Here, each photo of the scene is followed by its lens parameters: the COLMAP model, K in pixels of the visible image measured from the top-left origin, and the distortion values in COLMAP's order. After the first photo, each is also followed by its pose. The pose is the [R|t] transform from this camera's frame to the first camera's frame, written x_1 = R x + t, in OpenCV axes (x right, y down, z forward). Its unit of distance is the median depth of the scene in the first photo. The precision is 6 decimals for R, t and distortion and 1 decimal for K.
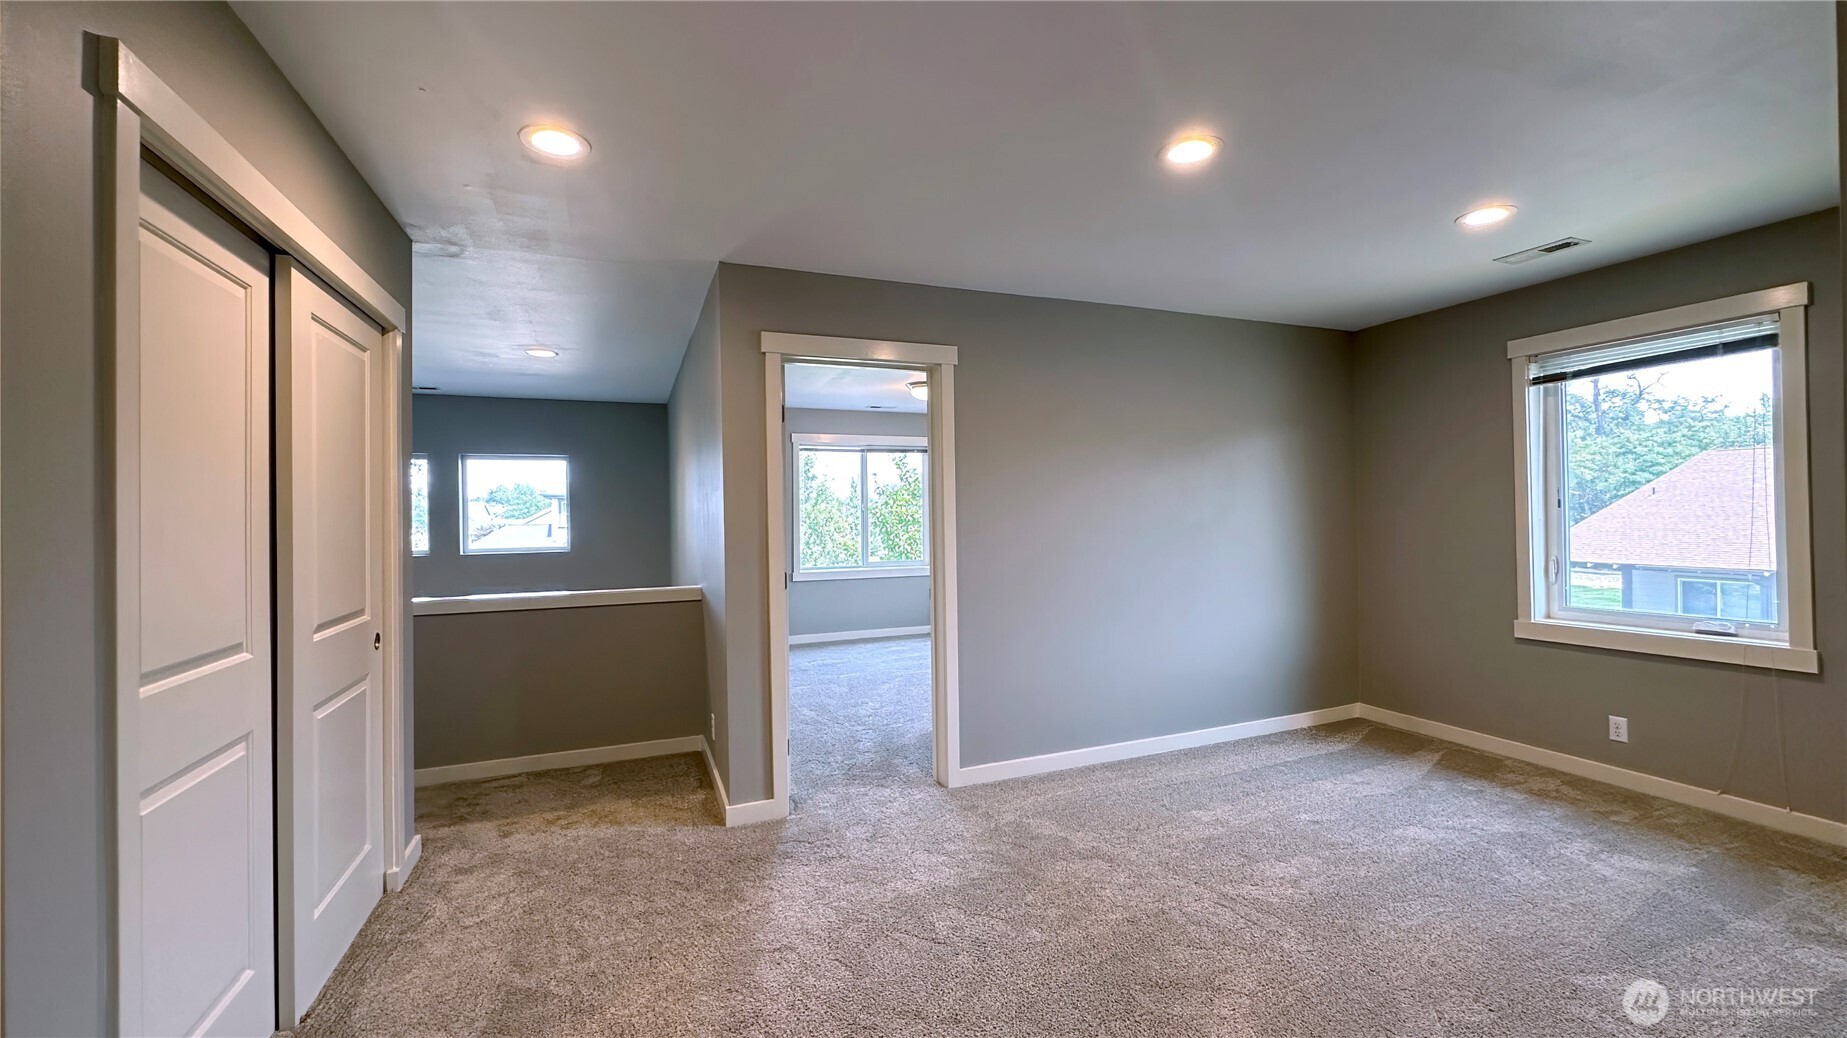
lens RADIAL K [[751.5, 0, 929.0], [0, 751.5, 512.1], [0, 0, 1]] dist [-0.000744, -0.000023]
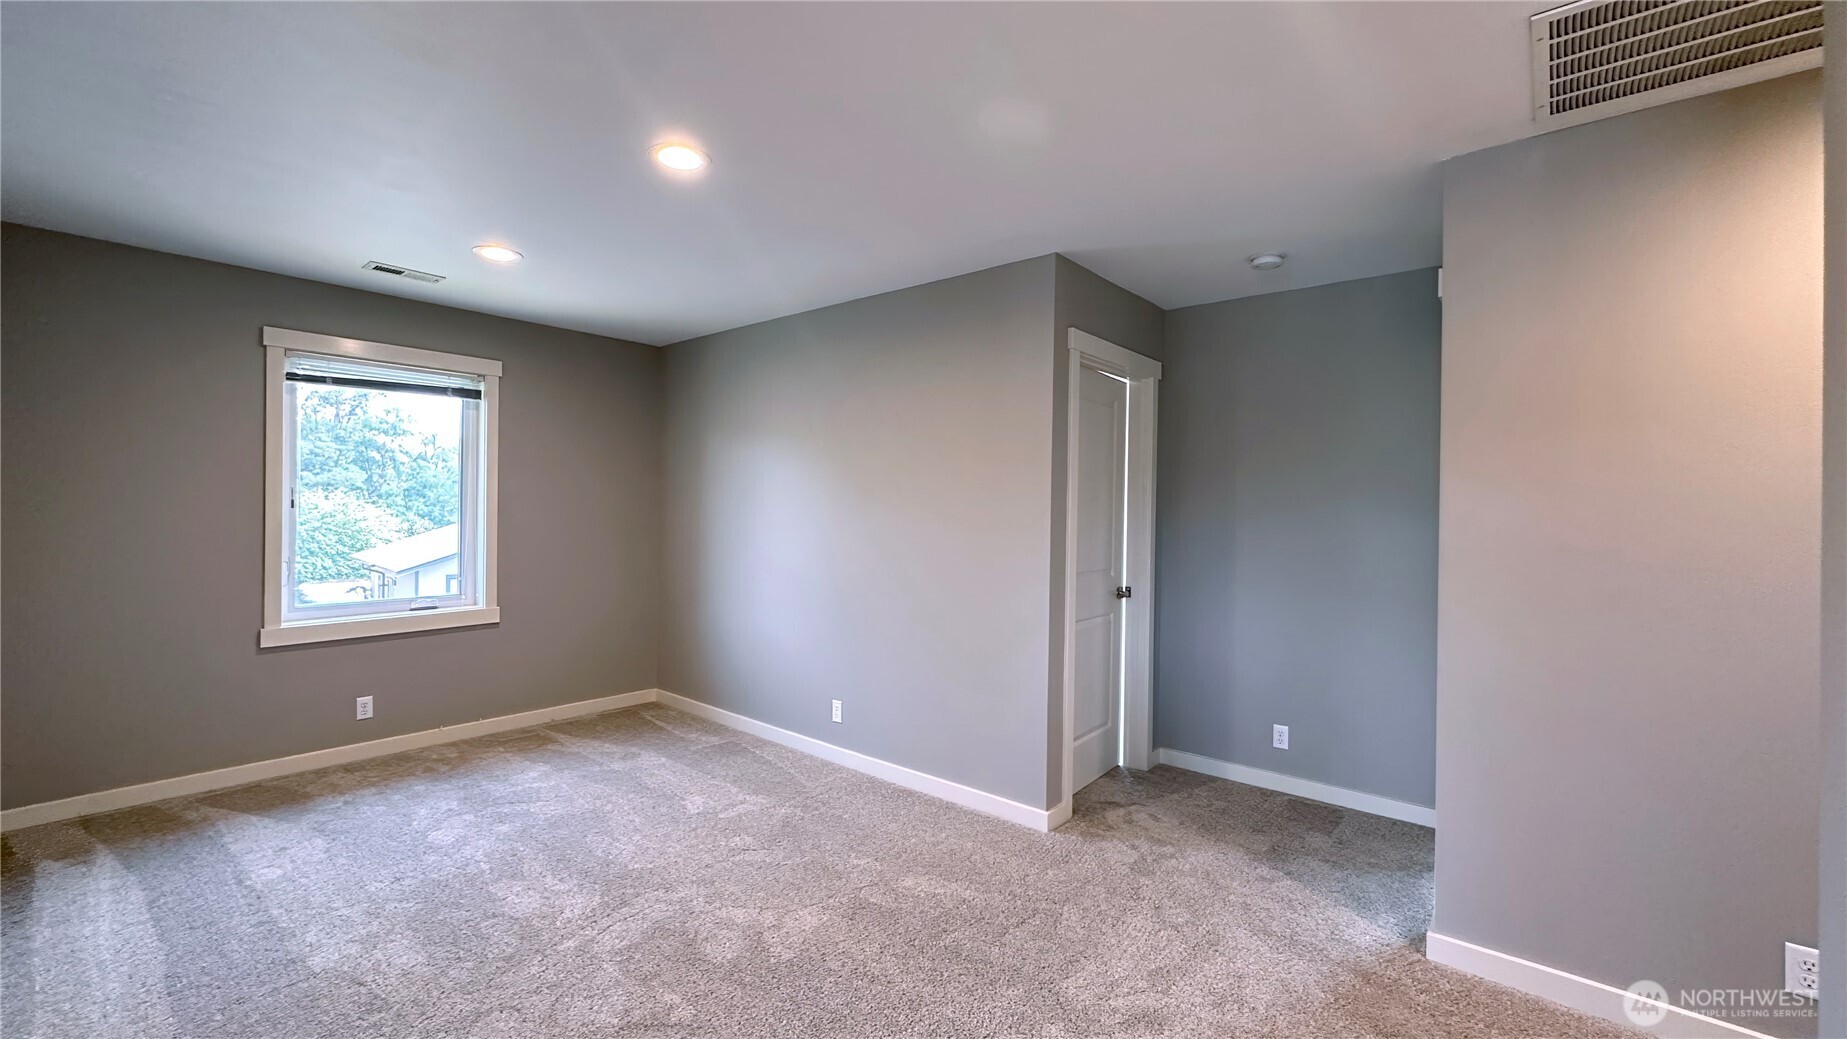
lens RADIAL K [[751.5, 0, 929.0], [0, 751.5, 512.6], [0, 0, 1]] dist [-0.000744, -0.000023]
pose [[-0.466684, -0.000950, 0.884423, -0.477649], [-0.012923, 0.999900, -0.005745, -0.006359], [-0.884329, -0.014110, -0.466650, 0.806639]]
